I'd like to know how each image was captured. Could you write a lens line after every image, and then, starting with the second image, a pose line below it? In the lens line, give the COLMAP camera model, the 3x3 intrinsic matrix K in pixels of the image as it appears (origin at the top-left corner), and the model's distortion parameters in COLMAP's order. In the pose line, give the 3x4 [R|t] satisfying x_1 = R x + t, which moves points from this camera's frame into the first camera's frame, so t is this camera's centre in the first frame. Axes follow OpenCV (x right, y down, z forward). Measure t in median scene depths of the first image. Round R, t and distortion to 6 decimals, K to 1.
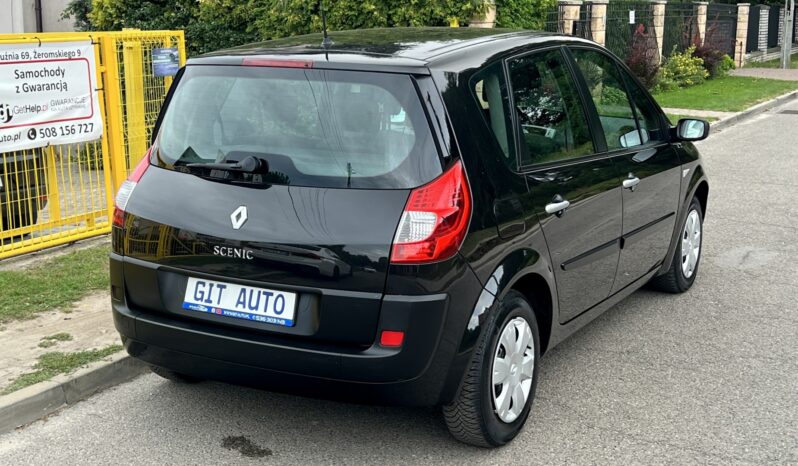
lens RADIAL K [[1062.3, 0, 399.0], [0, 1062.3, 233.0], [0, 0, 1]] dist [0.217491, -0.692834]
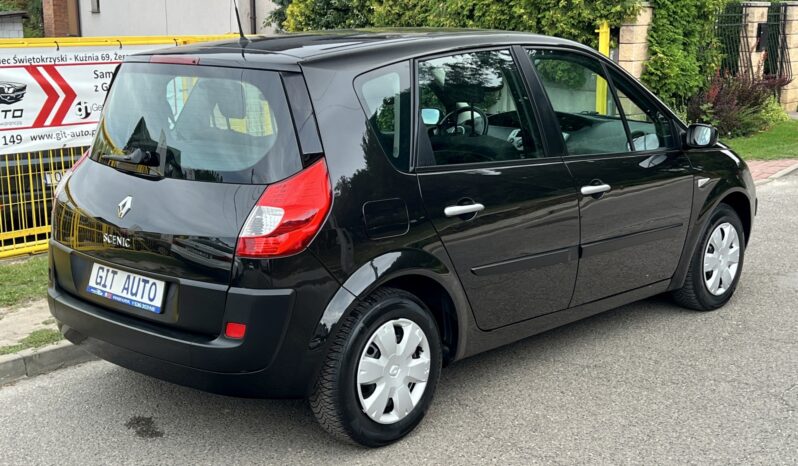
lens RADIAL K [[1062.1, 0, 404.1], [0, 1062.1, 232.8], [0, 0, 1]] dist [0.210210, -0.644977]
pose [[0.970656, 0.040904, -0.236967, 0.355060], [-0.042449, 0.999098, -0.001420, 0.000578], [0.236695, 0.011437, 0.971517, 0.040730]]
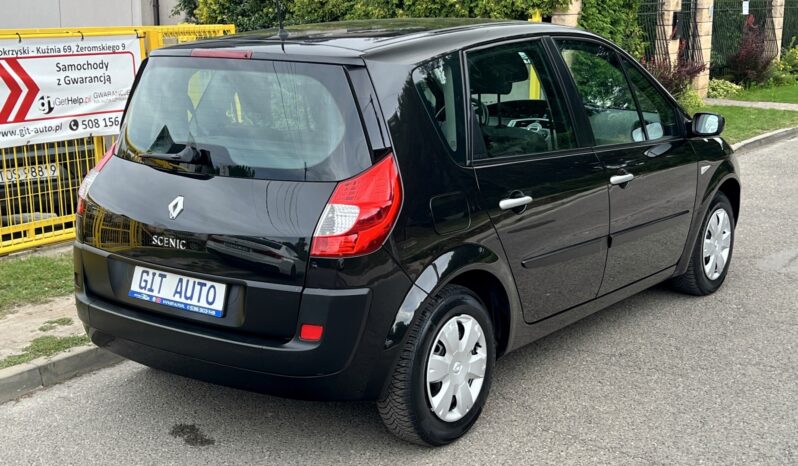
lens RADIAL K [[1062.3, 0, 399.0], [0, 1062.3, 233.0], [0, 0, 1]] dist [0.217491, -0.692834]
pose [[0.991190, 0.019580, -0.130994, 0.185027], [-0.018936, 0.999802, 0.006153, -0.000807], [0.131089, -0.003619, 0.991364, 0.025967]]
